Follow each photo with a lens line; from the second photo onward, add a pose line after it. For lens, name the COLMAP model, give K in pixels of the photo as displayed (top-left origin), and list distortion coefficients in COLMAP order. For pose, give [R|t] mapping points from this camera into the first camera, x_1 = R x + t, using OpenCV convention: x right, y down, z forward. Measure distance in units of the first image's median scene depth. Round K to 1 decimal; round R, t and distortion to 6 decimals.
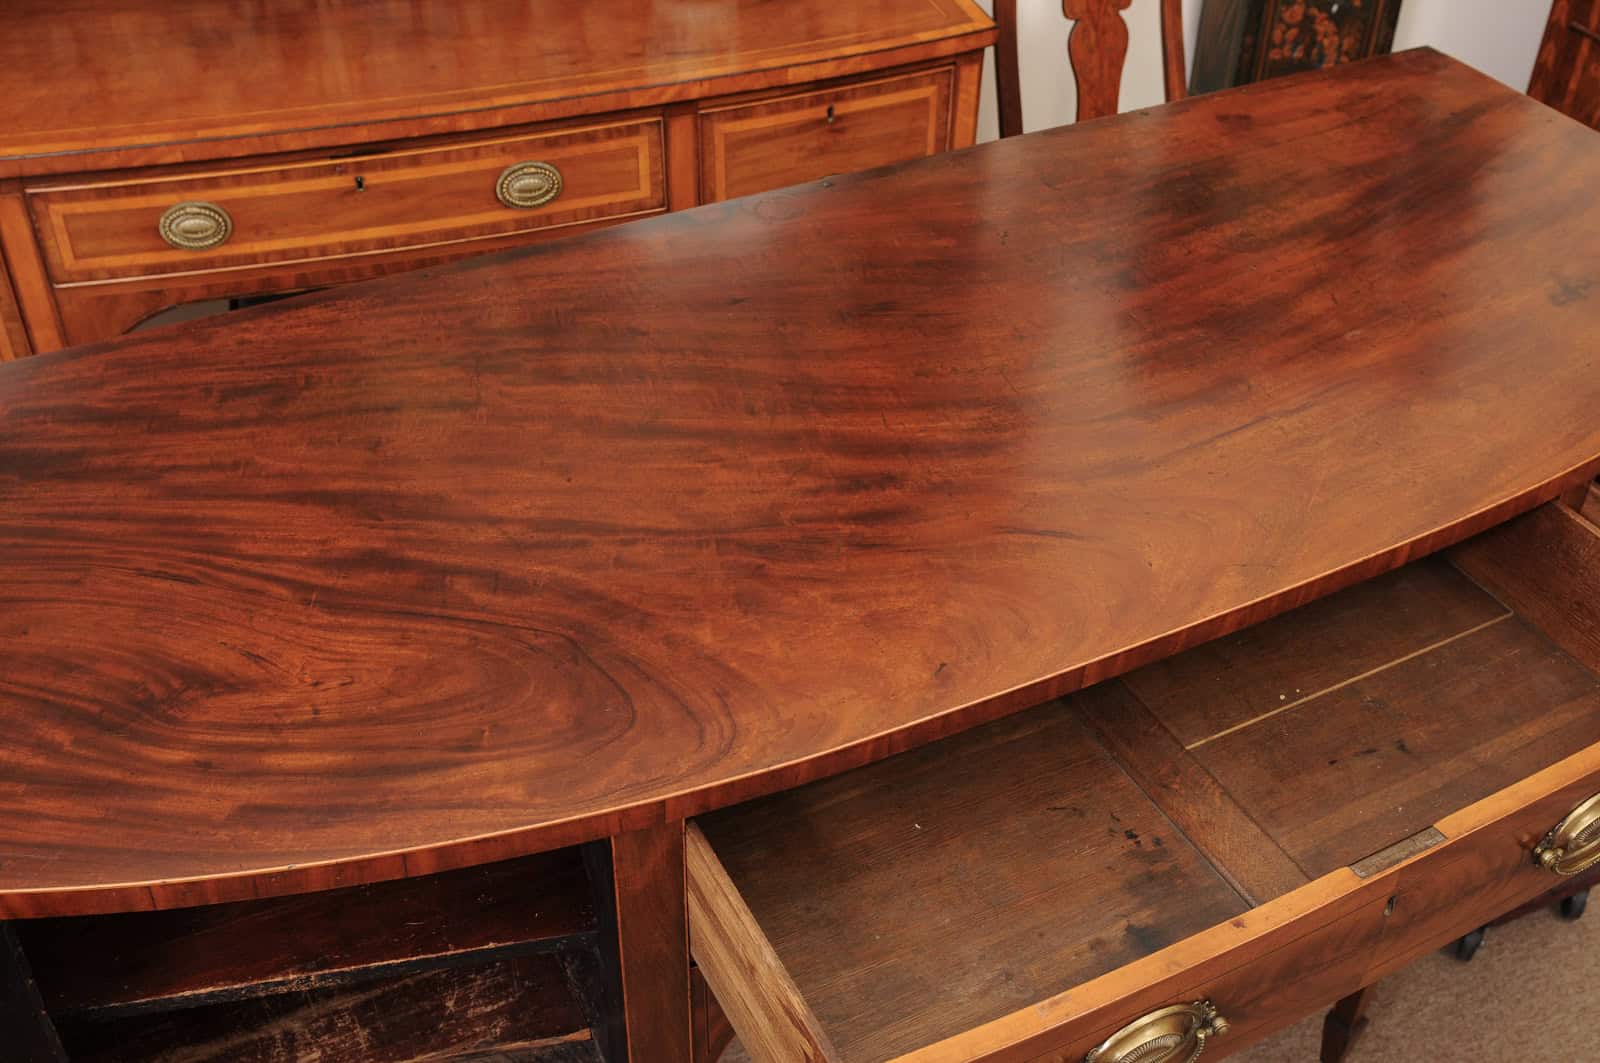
lens RADIAL K [[1640.6, 0, 800.5], [0, 1640.6, 536.3], [0, 0, 1]] dist [-0.043034, -0.022684]
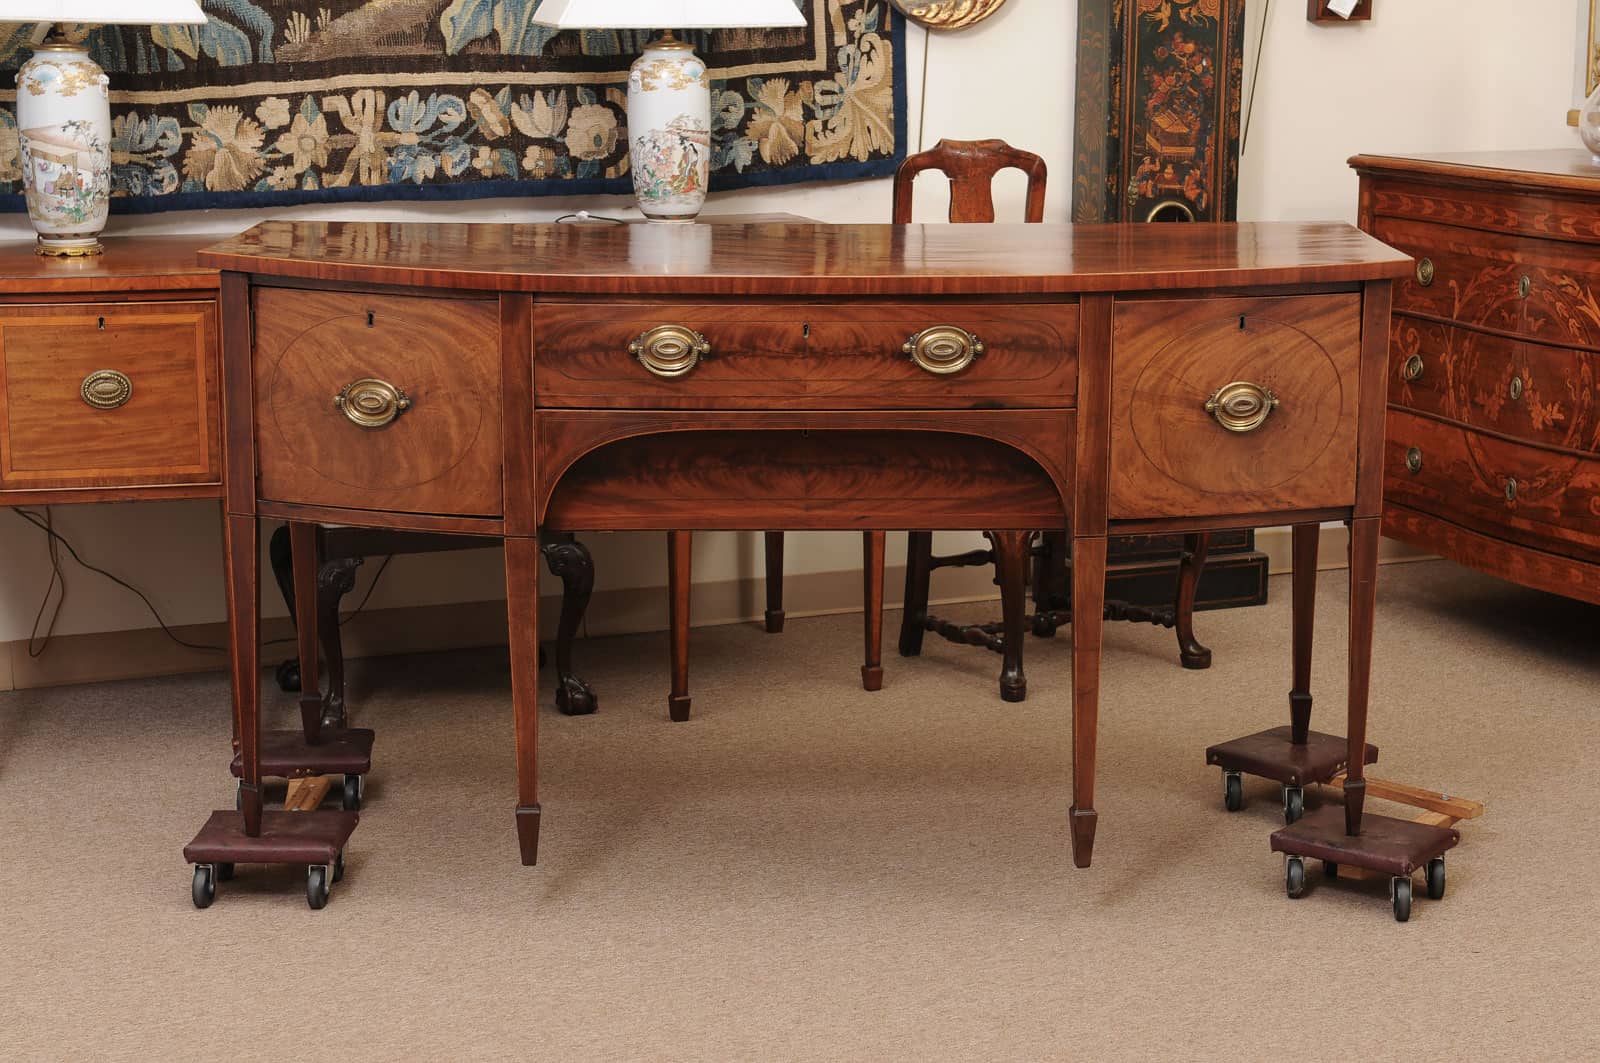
lens RADIAL K [[2833.7, 0, 804.8], [0, 2833.7, 538.3], [0, 0, 1]] dist [0.064531, 0.164471]
pose [[0.995170, -0.031425, 0.093001, -0.211595], [0.069816, 0.892566, -0.445480, 1.075576], [-0.069011, 0.449821, 0.890449, -1.126589]]
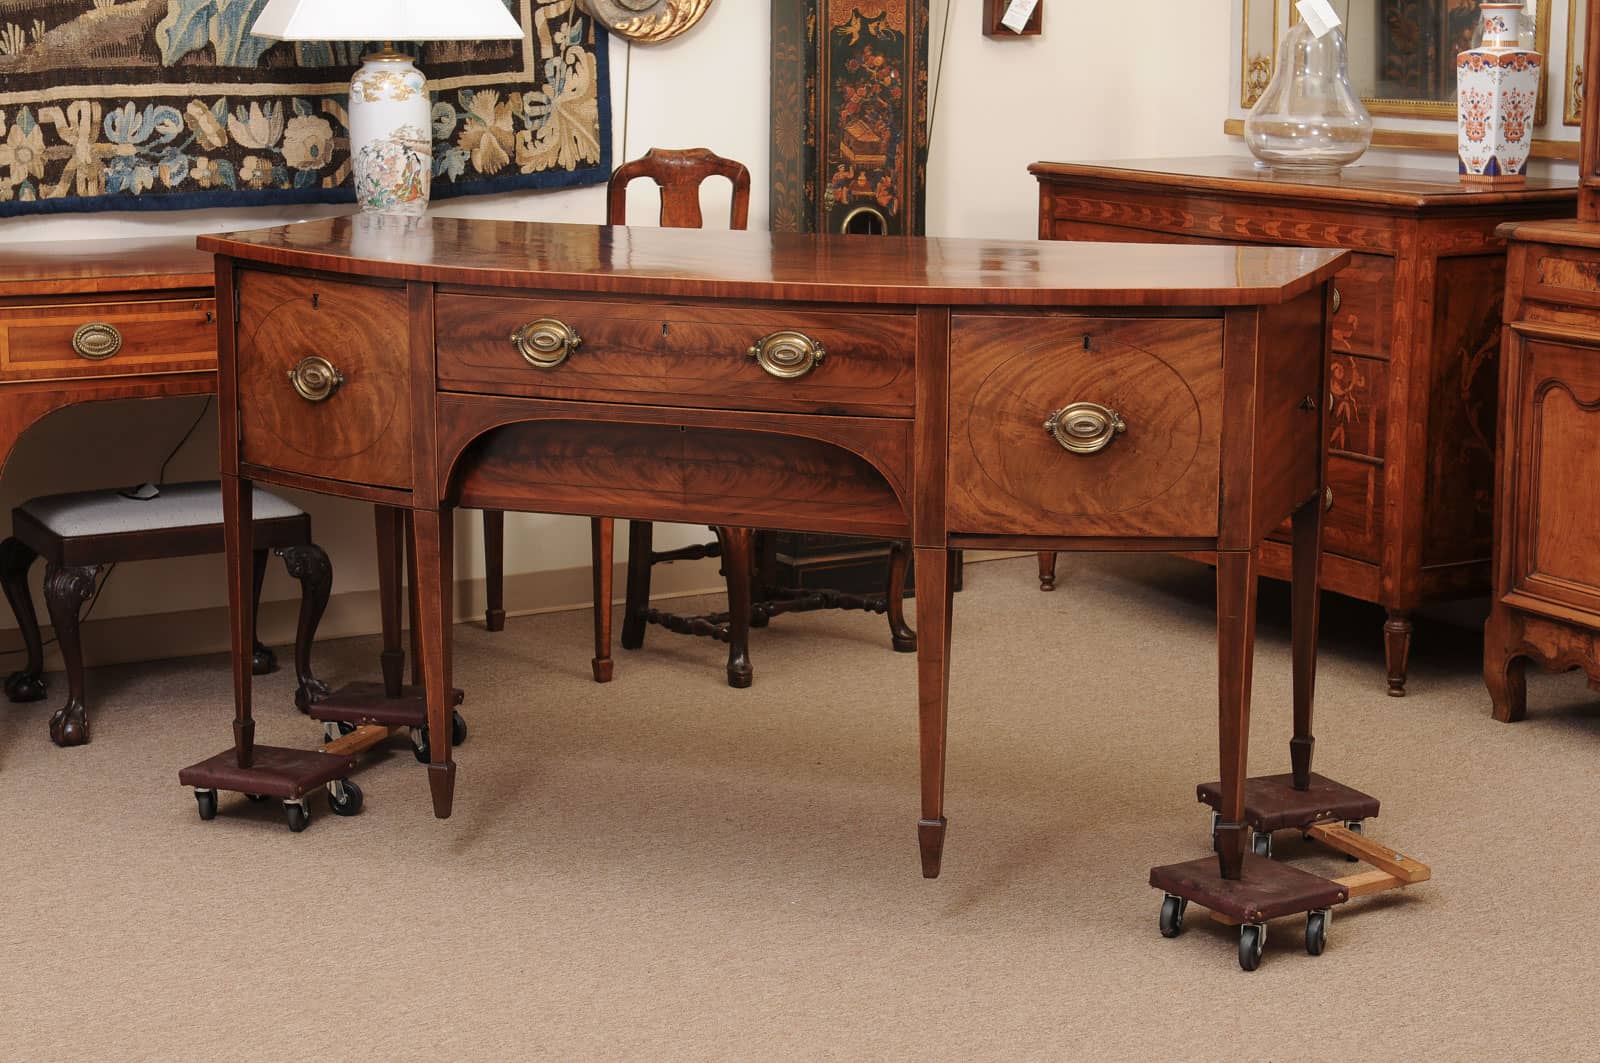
lens RADIAL K [[2855.5, 0, 805.5], [0, 2855.5, 536.6], [0, 0, 1]] dist [0.083403, 0.042081]
pose [[0.970586, -0.056119, 0.234121, -0.359270], [0.156391, 0.886304, -0.435897, 1.135757], [-0.183041, 0.459690, 0.869011, -1.204857]]
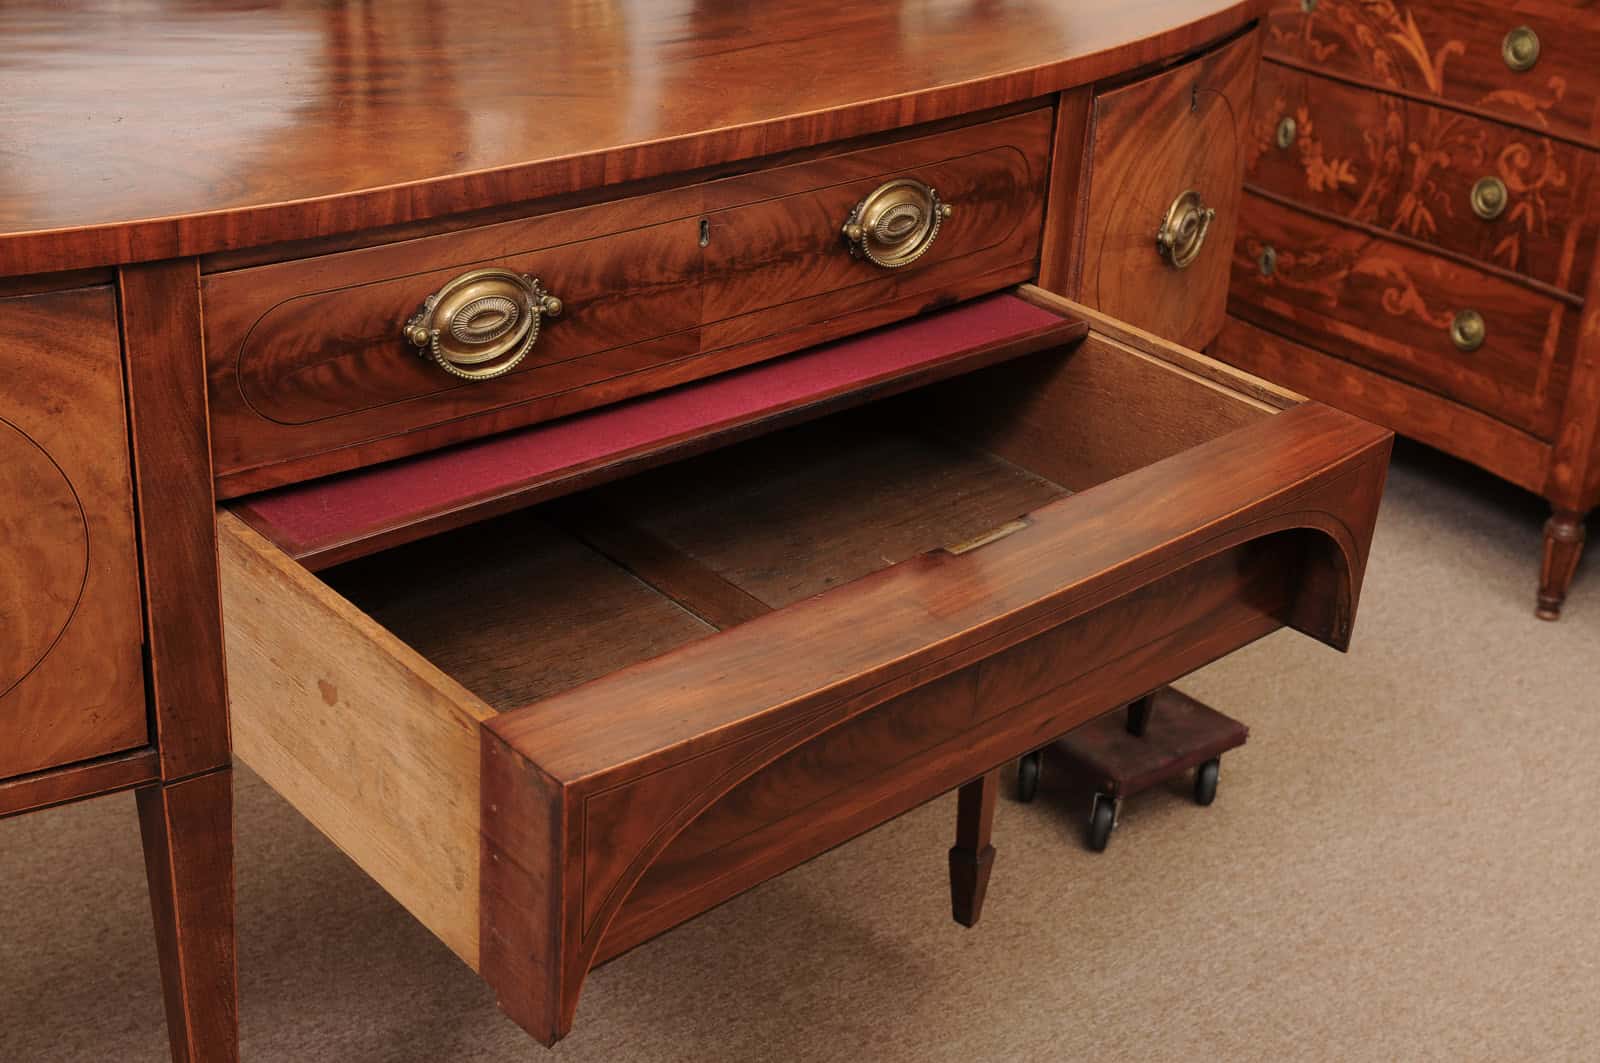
lens RADIAL K [[2099.2, 0, 801.4], [0, 2099.2, 536.0], [0, 0, 1]] dist [-0.003071, -0.001960]
pose [[0.963504, -0.082649, 0.254617, -0.028952], [0.135550, 0.970824, -0.197806, 0.307806], [-0.230840, 0.225100, 0.946595, -0.095099]]
